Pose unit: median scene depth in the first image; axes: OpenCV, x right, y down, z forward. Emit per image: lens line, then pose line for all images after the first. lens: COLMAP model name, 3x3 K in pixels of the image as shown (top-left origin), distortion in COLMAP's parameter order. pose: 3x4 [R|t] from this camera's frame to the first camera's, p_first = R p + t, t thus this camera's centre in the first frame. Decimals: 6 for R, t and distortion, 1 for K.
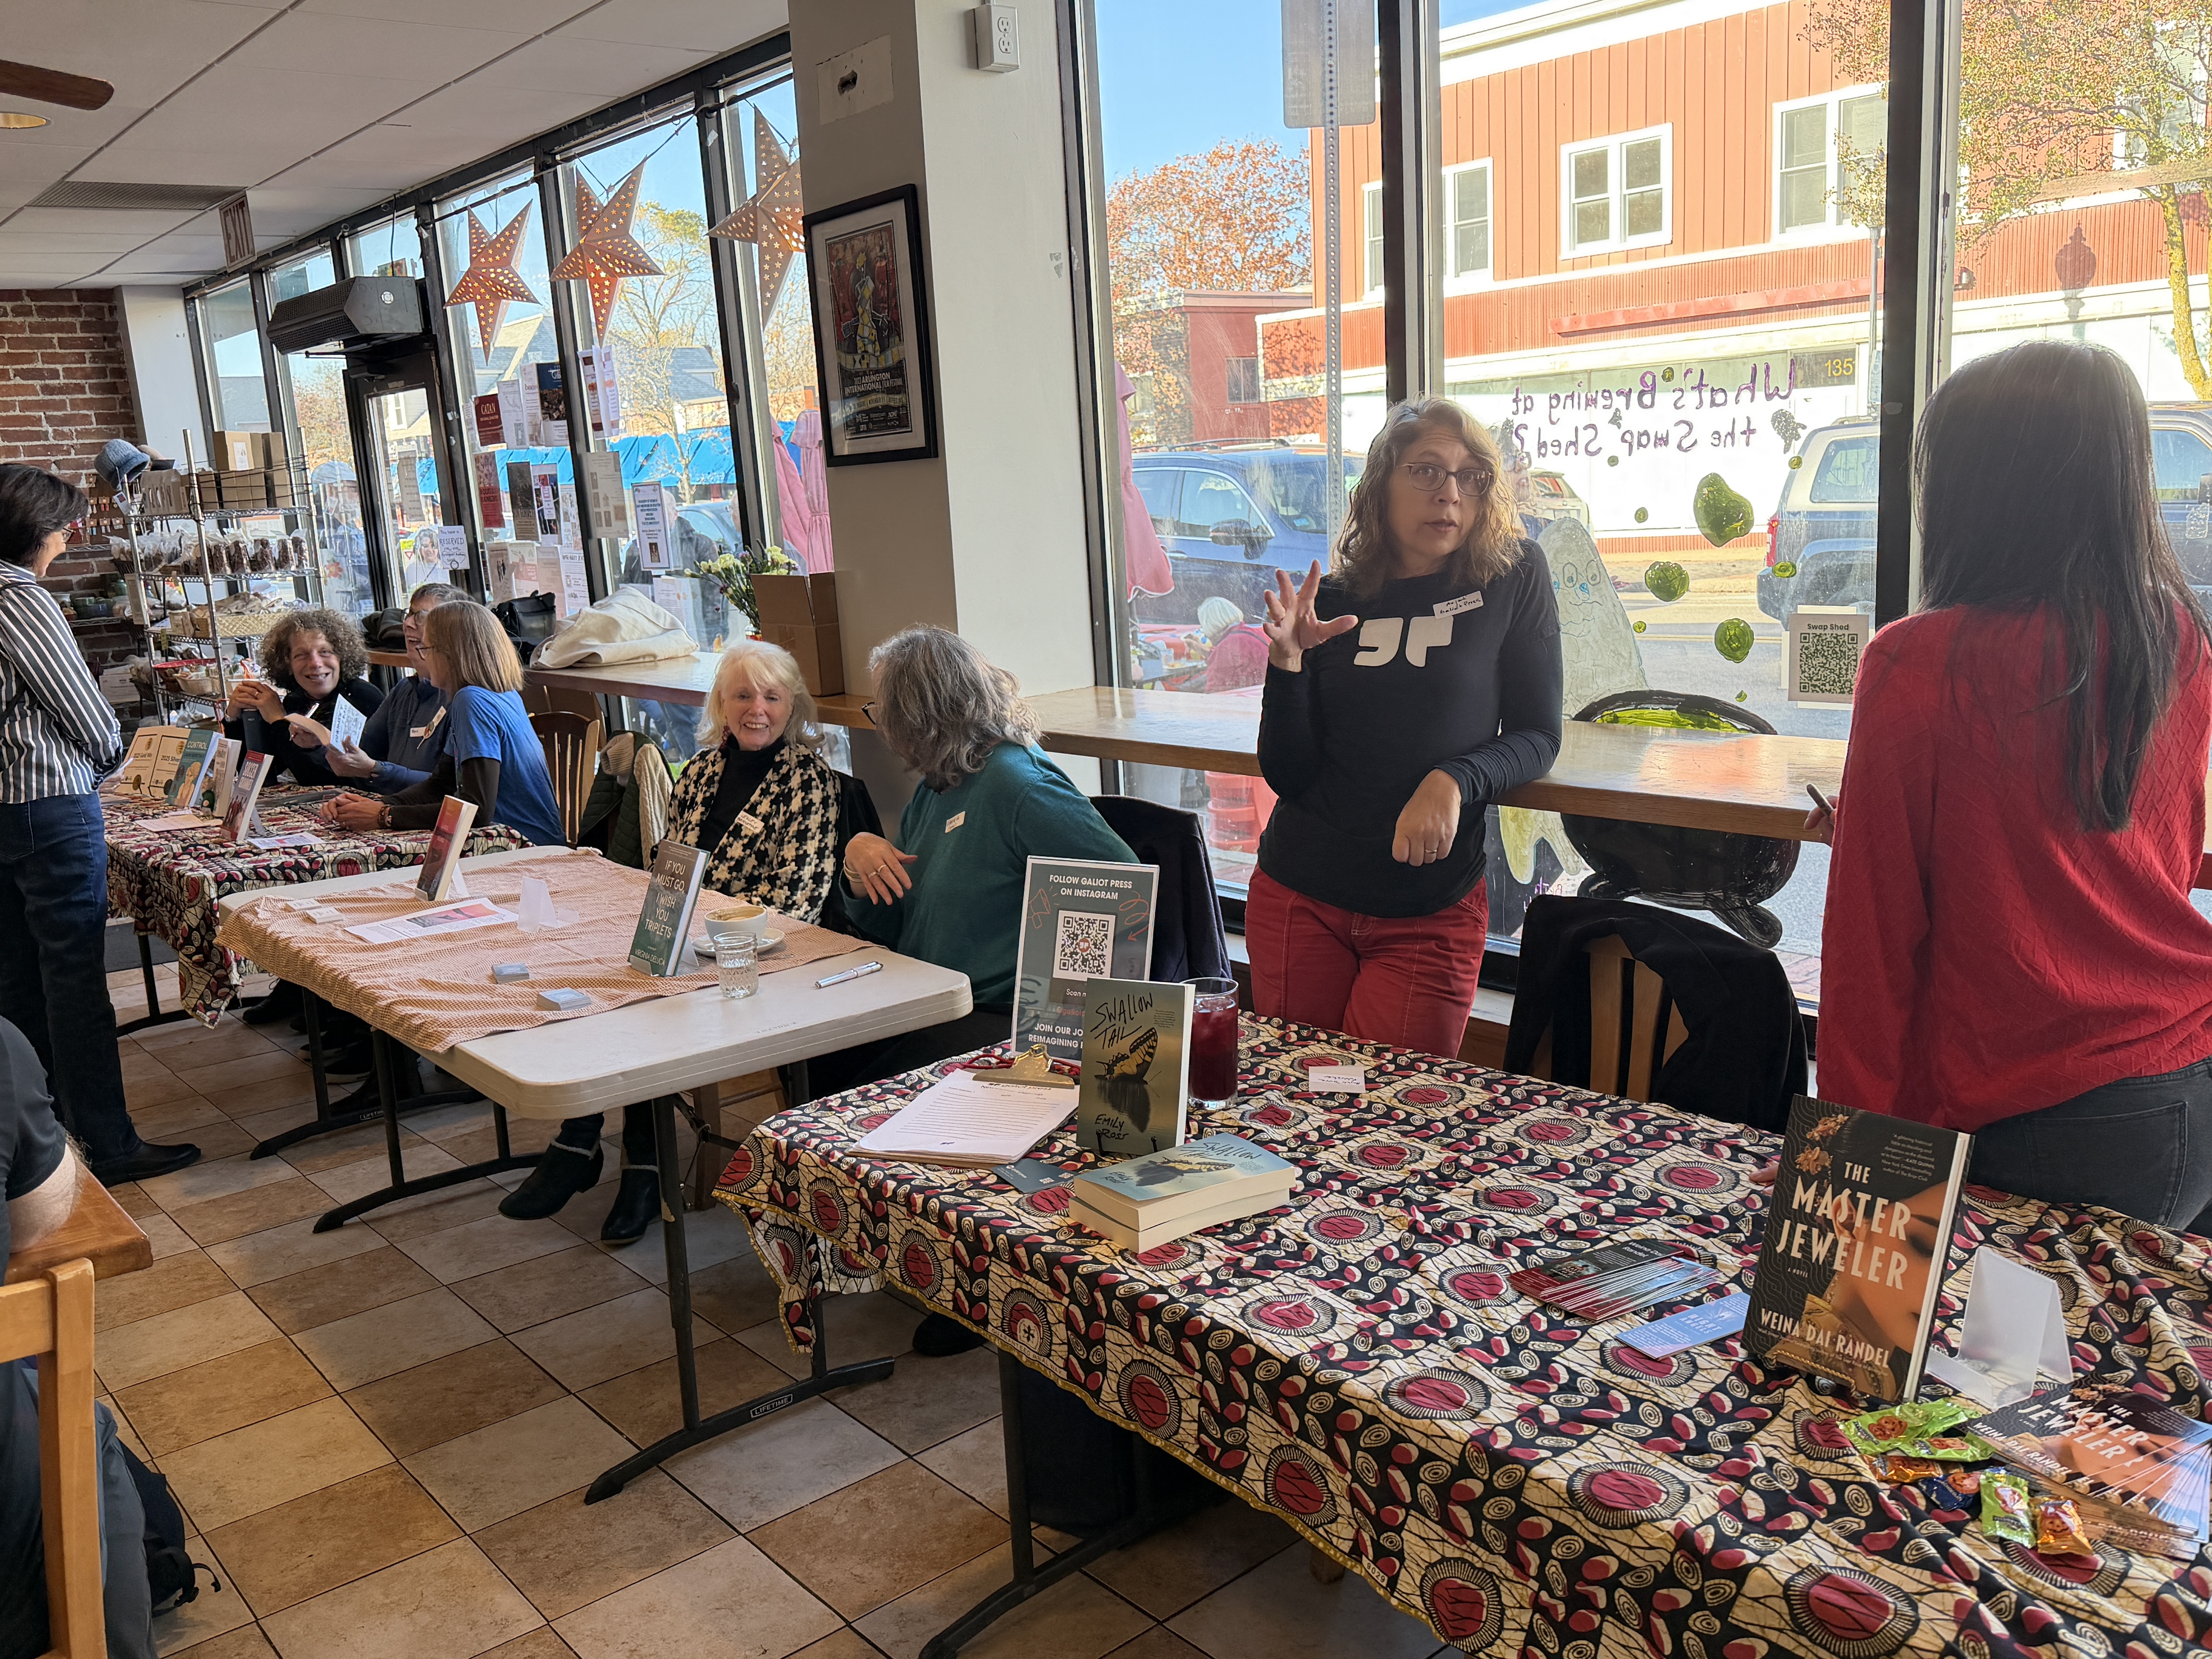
lens RADIAL K [[1792.3, 0, 1106.0], [0, 1792.3, 829.5], [0, 0, 1]] dist [0.015848, -0.001868]
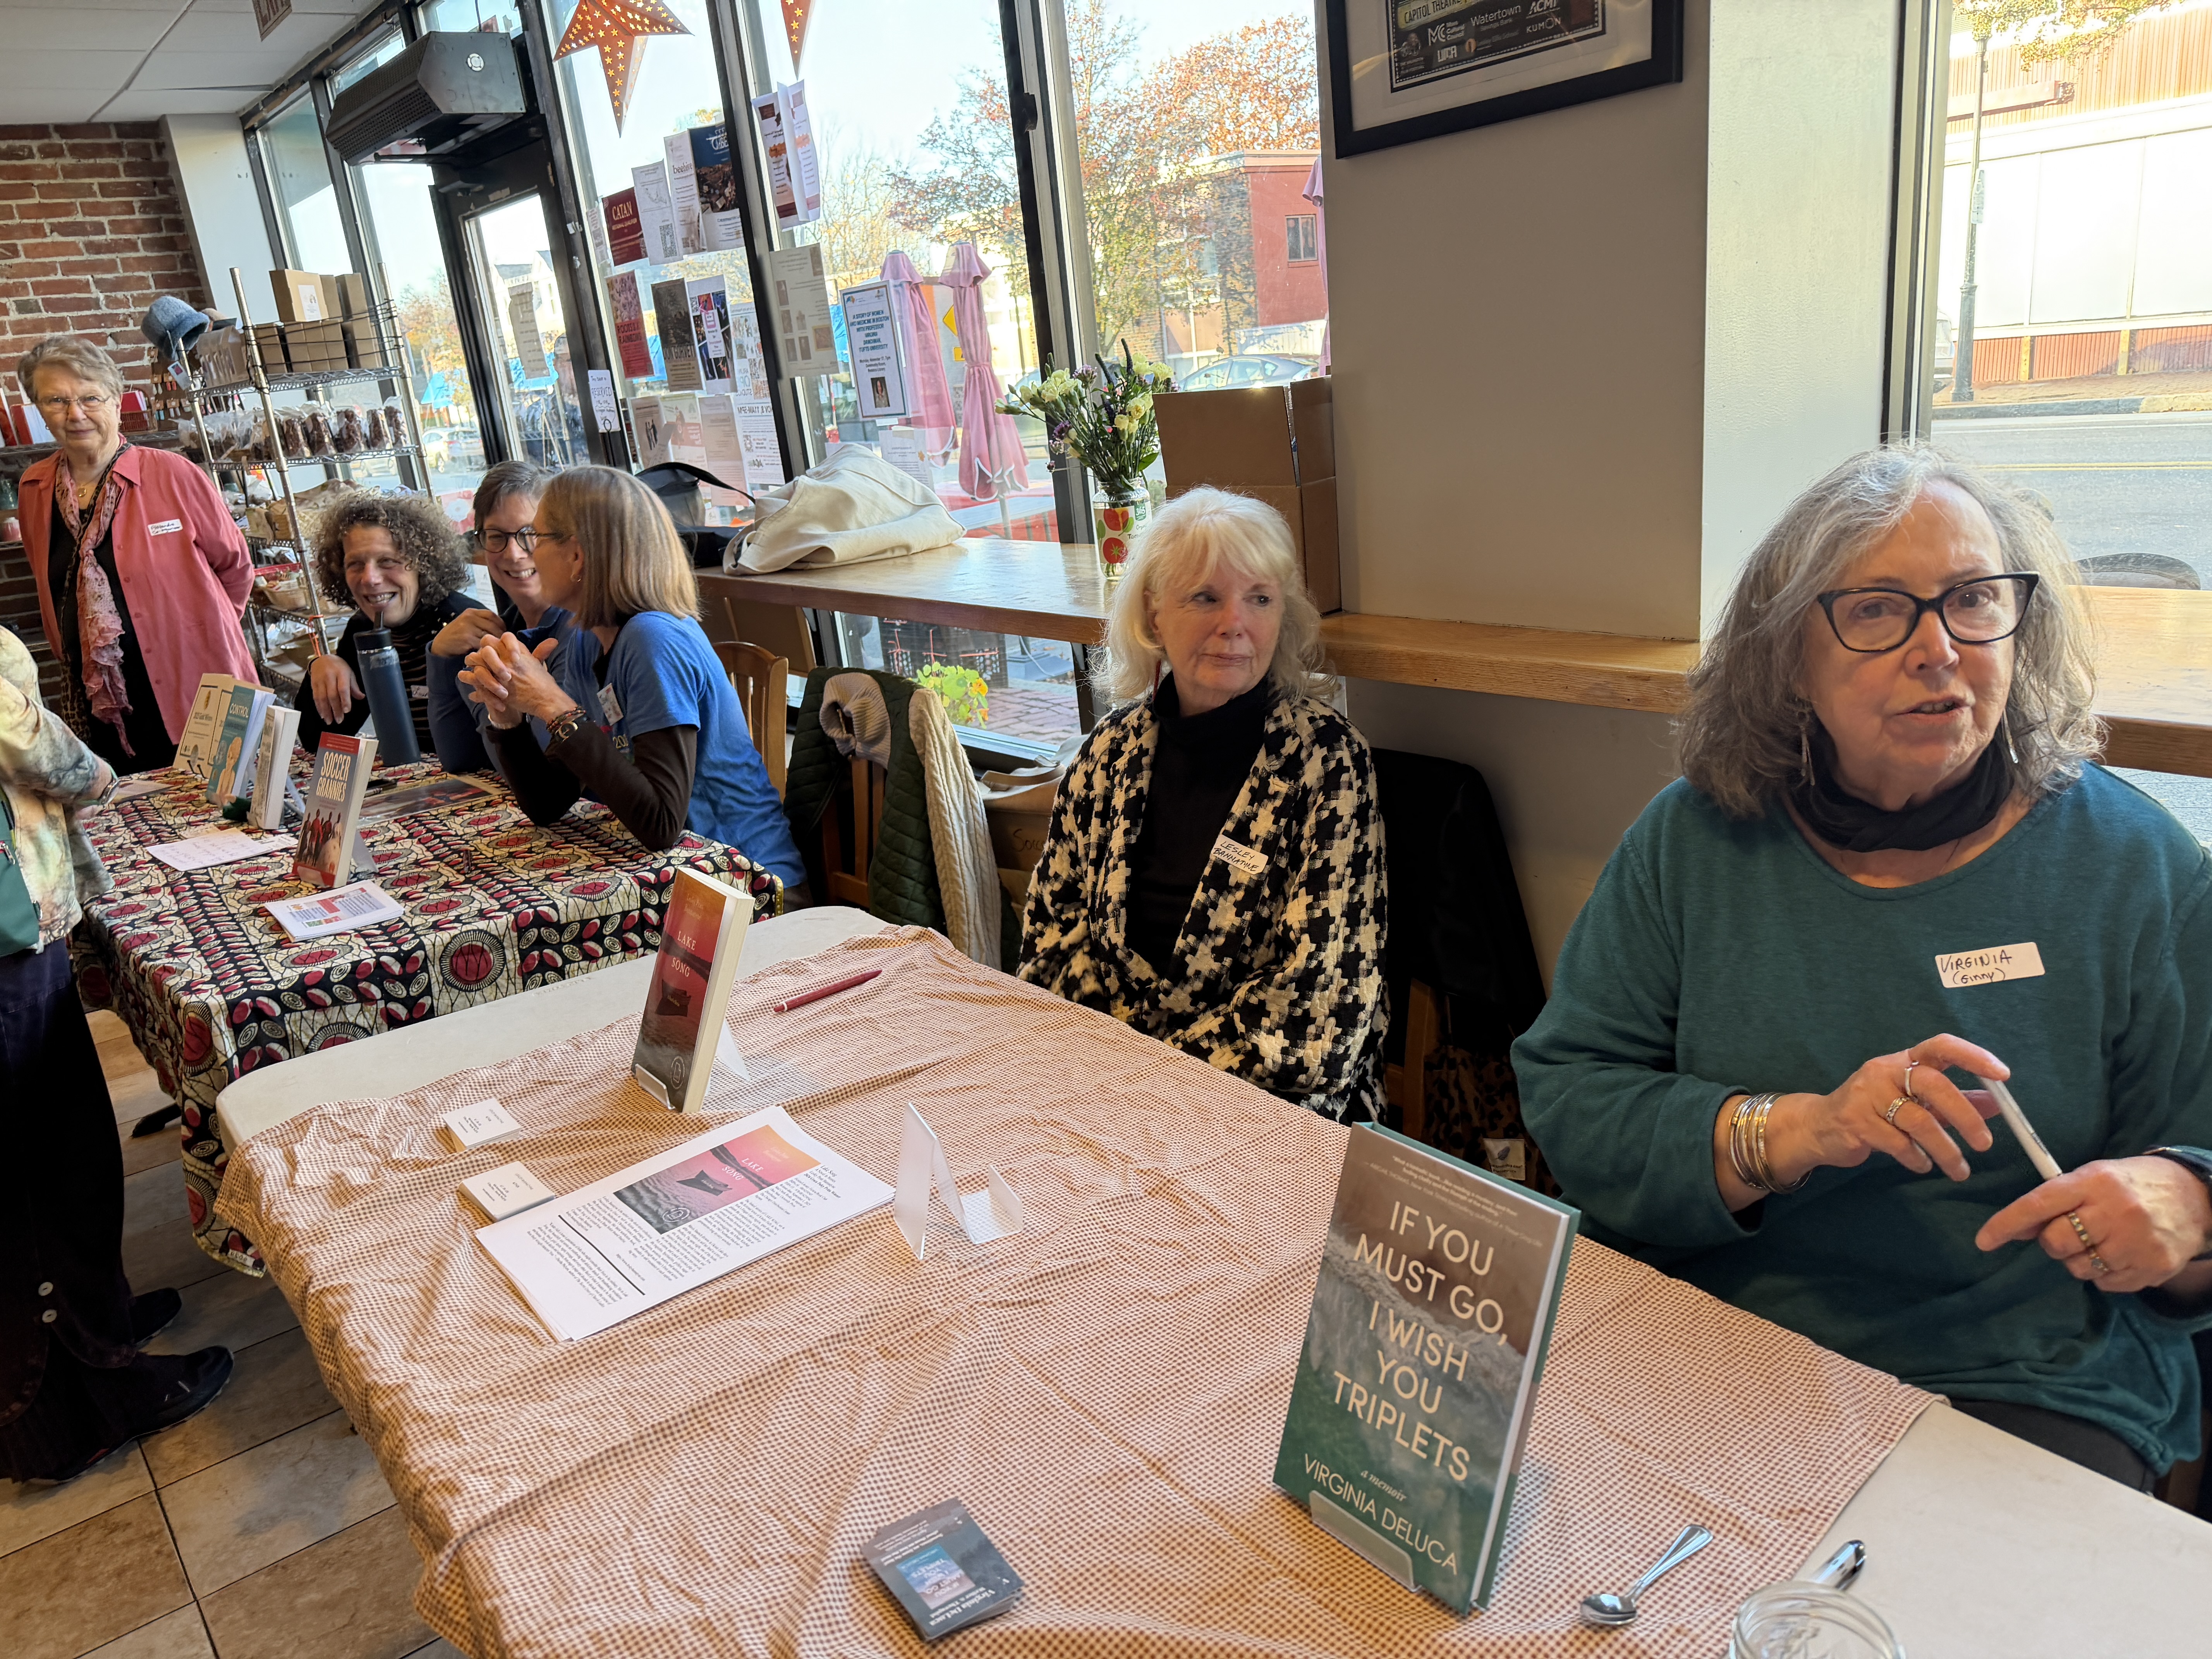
lens RADIAL K [[1499.3, 0, 1107.0], [0, 1499.3, 798.6], [0, 0, 1]] dist [-0.001175, -0.002019]
pose [[0.999051, -0.040344, -0.016435, -0.132662], [0.041721, 0.994648, 0.094524, -0.040250], [0.012534, -0.095120, 0.995387, 0.337093]]
